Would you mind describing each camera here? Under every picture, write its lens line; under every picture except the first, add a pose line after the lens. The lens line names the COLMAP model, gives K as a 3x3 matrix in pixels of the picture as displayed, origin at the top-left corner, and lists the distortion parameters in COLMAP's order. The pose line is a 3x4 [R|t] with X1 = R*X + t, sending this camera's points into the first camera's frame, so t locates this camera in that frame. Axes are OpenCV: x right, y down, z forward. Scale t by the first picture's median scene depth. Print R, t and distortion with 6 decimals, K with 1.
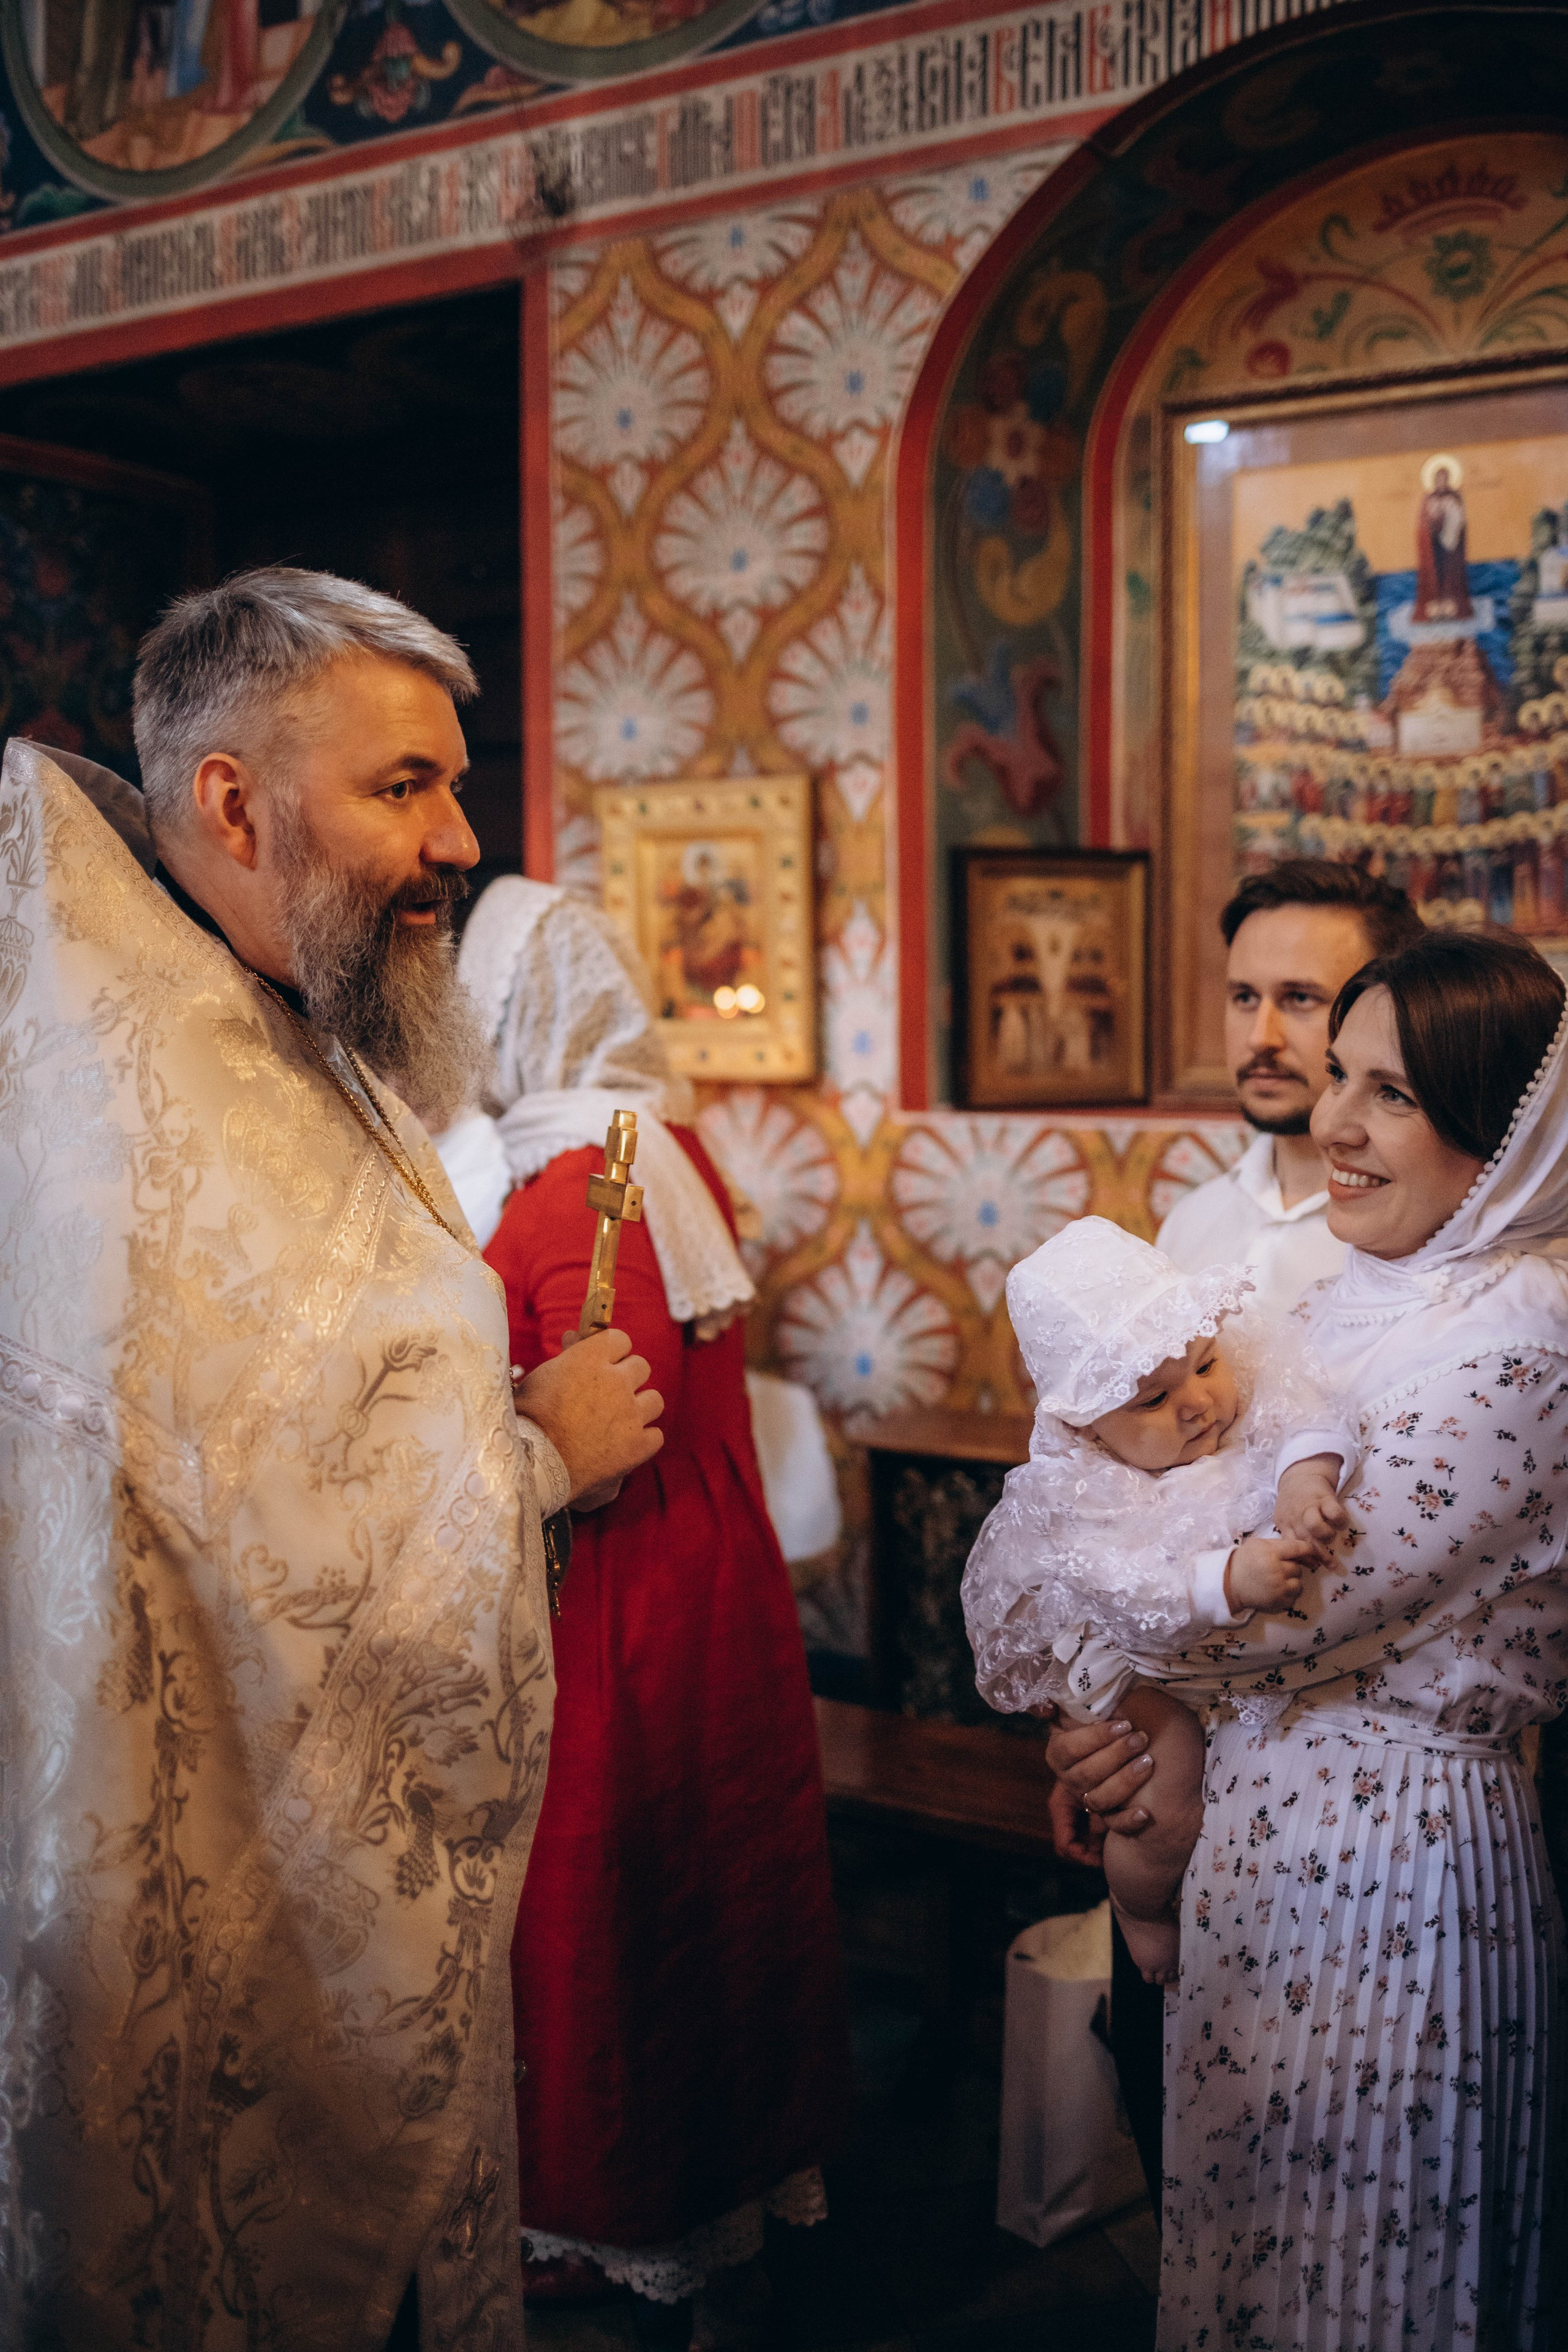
lens RADIAL K [[2273.6, 0, 784.0], [0, 2273.6, 1176.0], [0, 0, 1]] dist [-0.067474, 0.053144]
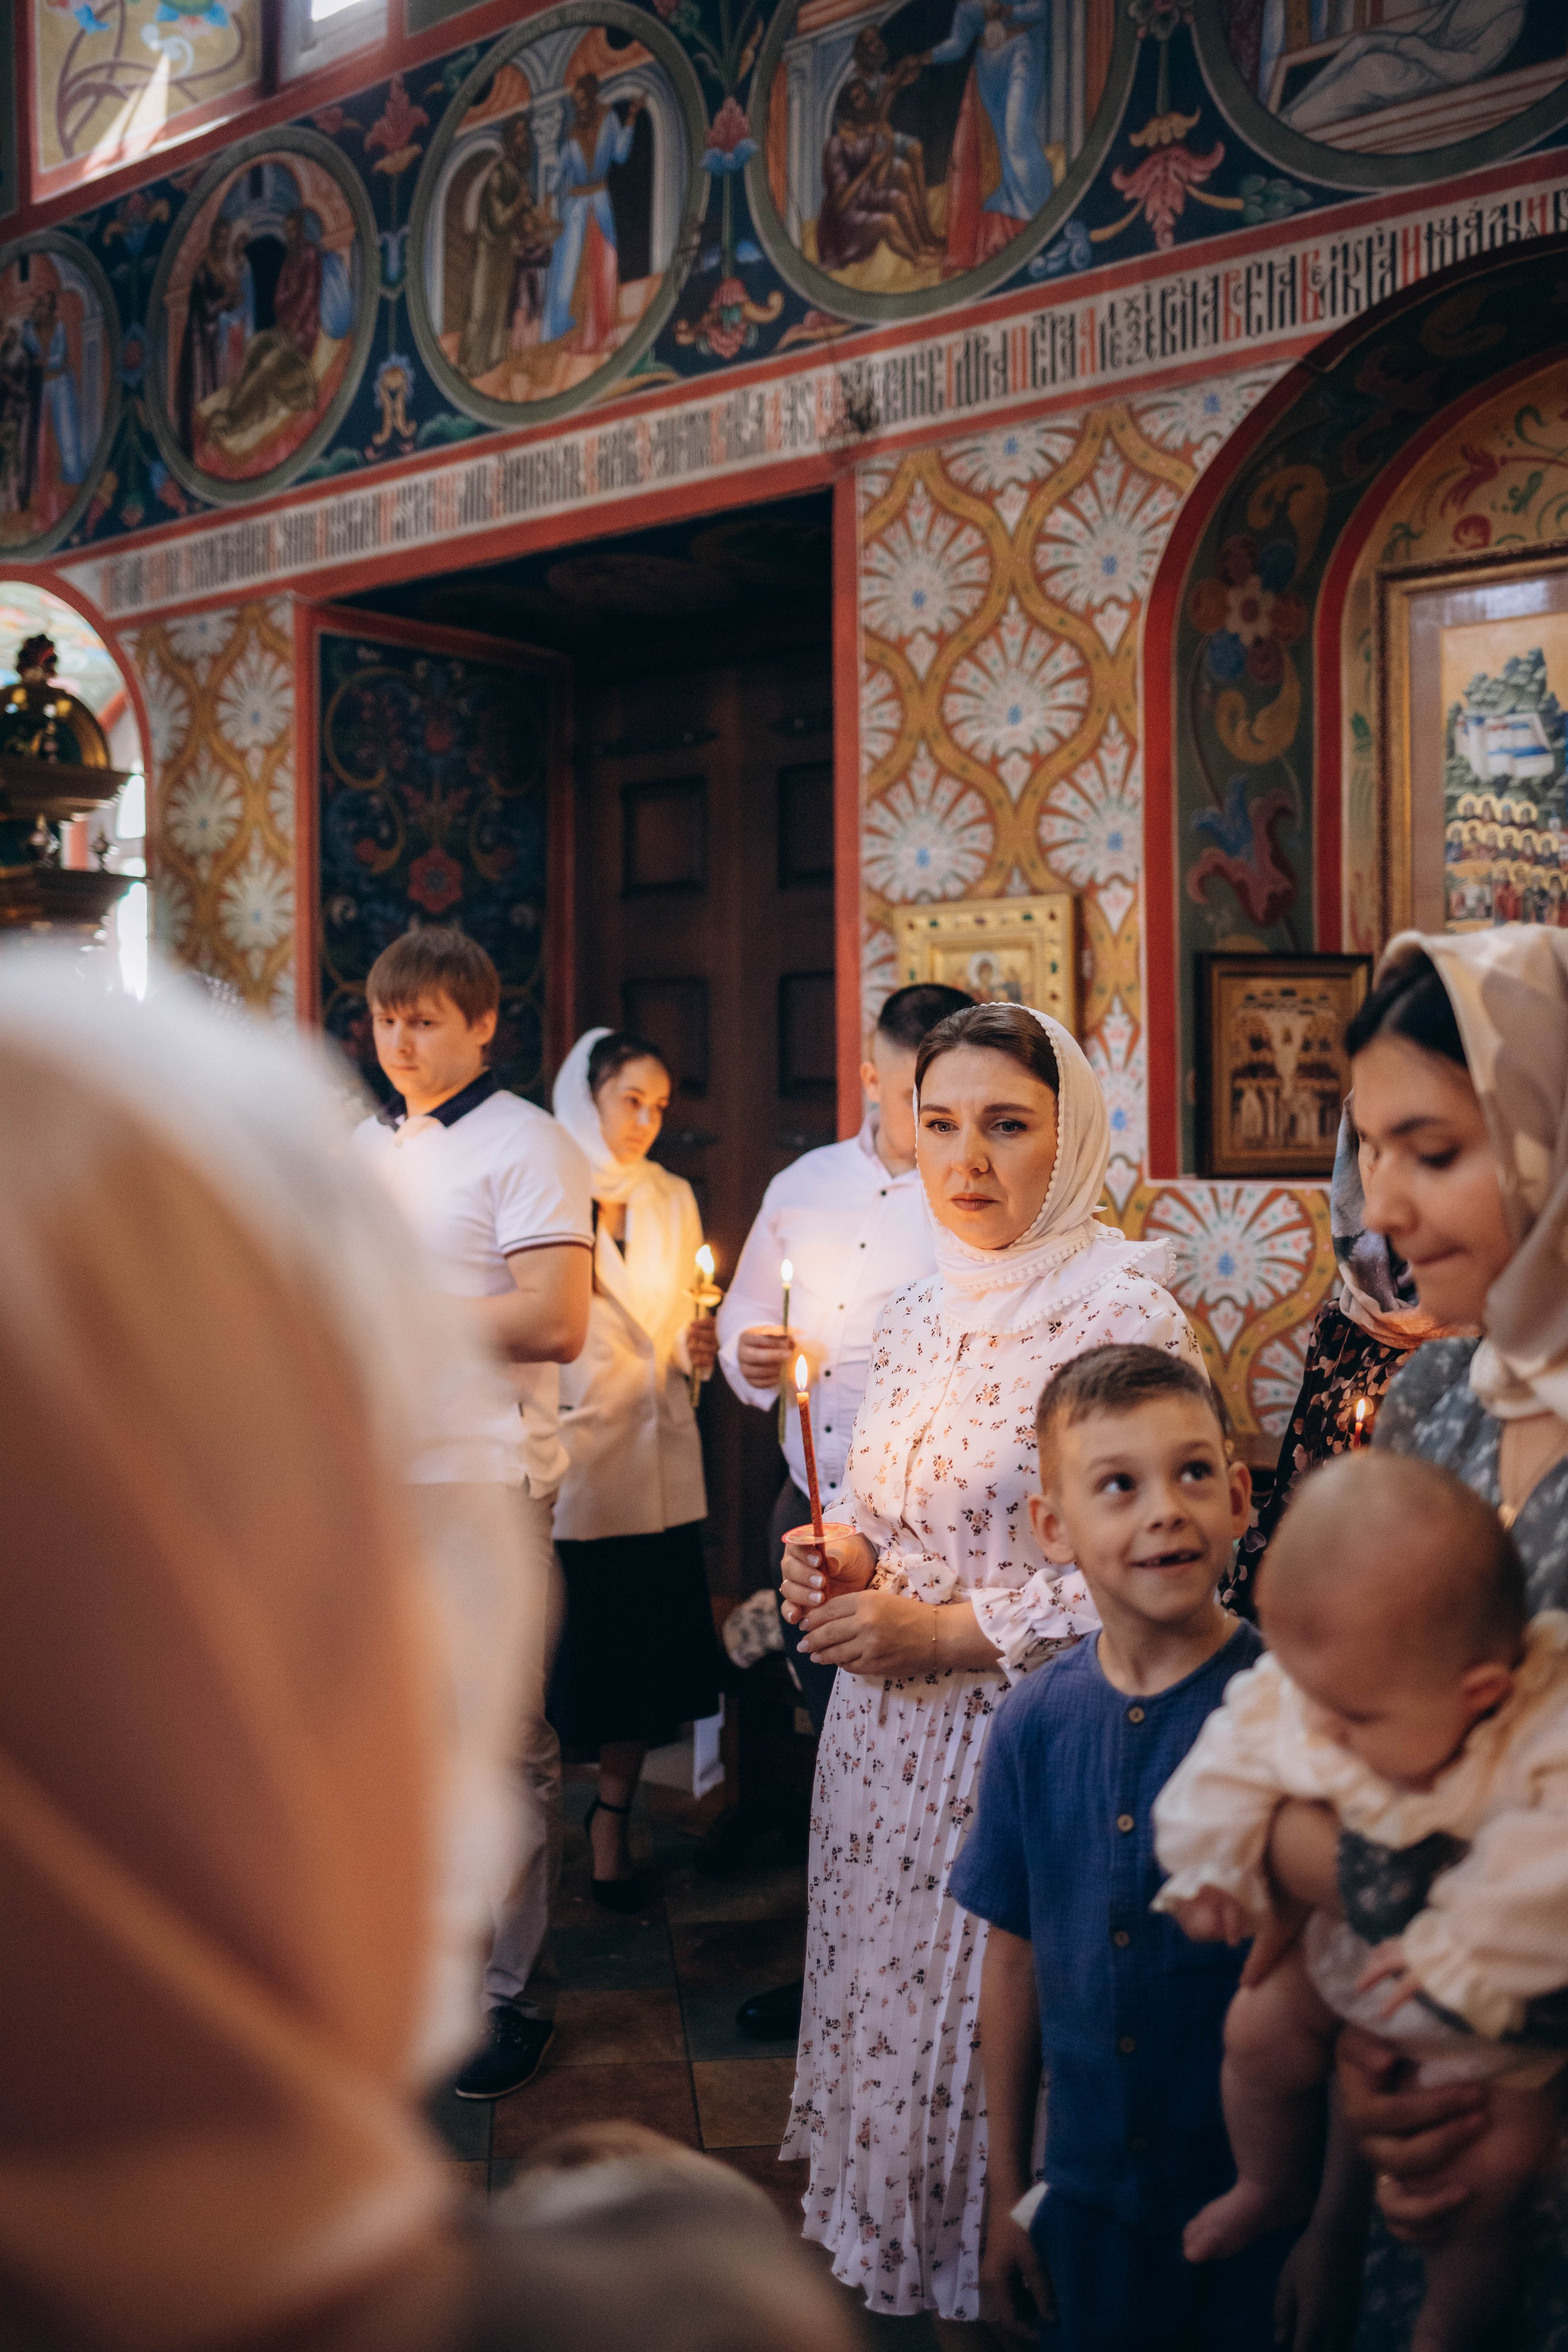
lens RADIAL K [[2273.6, 0, 784.0], [0, 2273.6, 1176.0], [0, 0, 1]] dist [-0.067474, 0.053144]
pose [[0.989892, 0.000648, -0.141824, 0.029789], [-0.008116, 0.998610, -0.052087, 0.033071], [0.141594, 0.052711, 0.988521, -0.182211]]
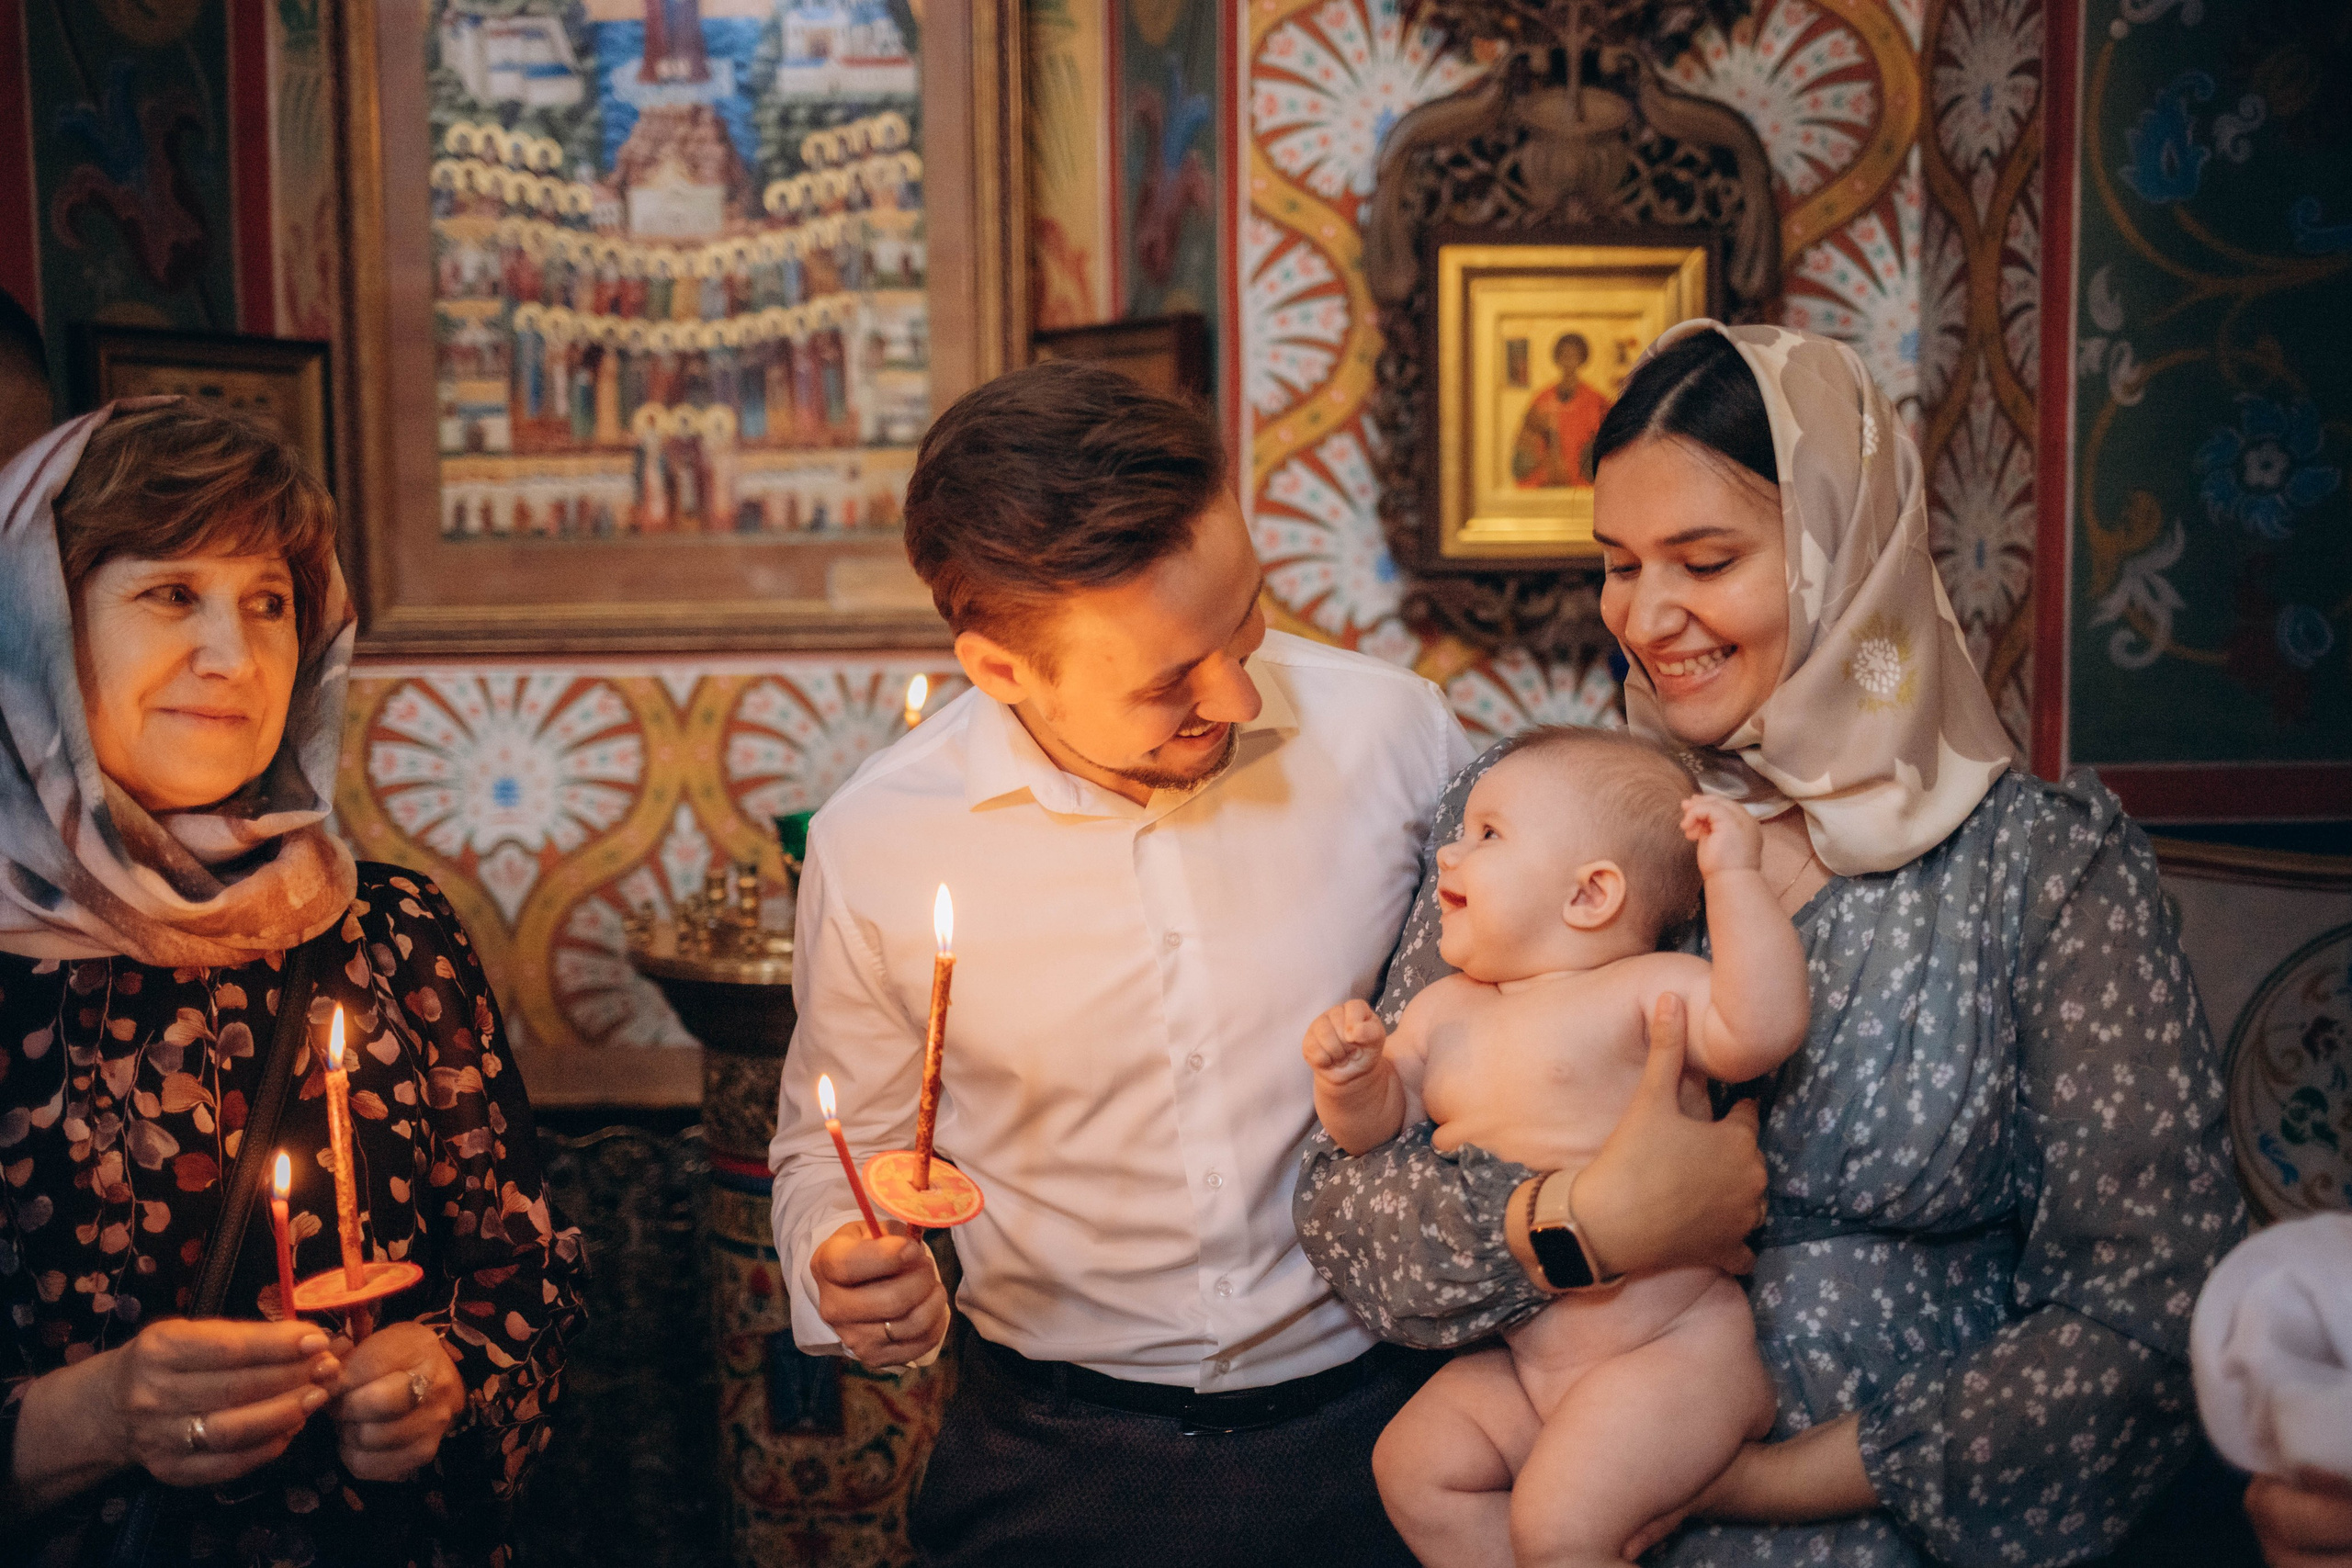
lens RADIAL K [[2313.0, 0, 1169.4], [0, 2313.0, 816.7], [0, 0, 1]] dist [-0.065624, 0.051263]
pose [[0.845705, -0.061905, 0.530048, -0.030847], [0.047583, 0.998040, 0.040642, 0.008464], [-0.531525, -0.009150, 0.846993, 0.145263]]
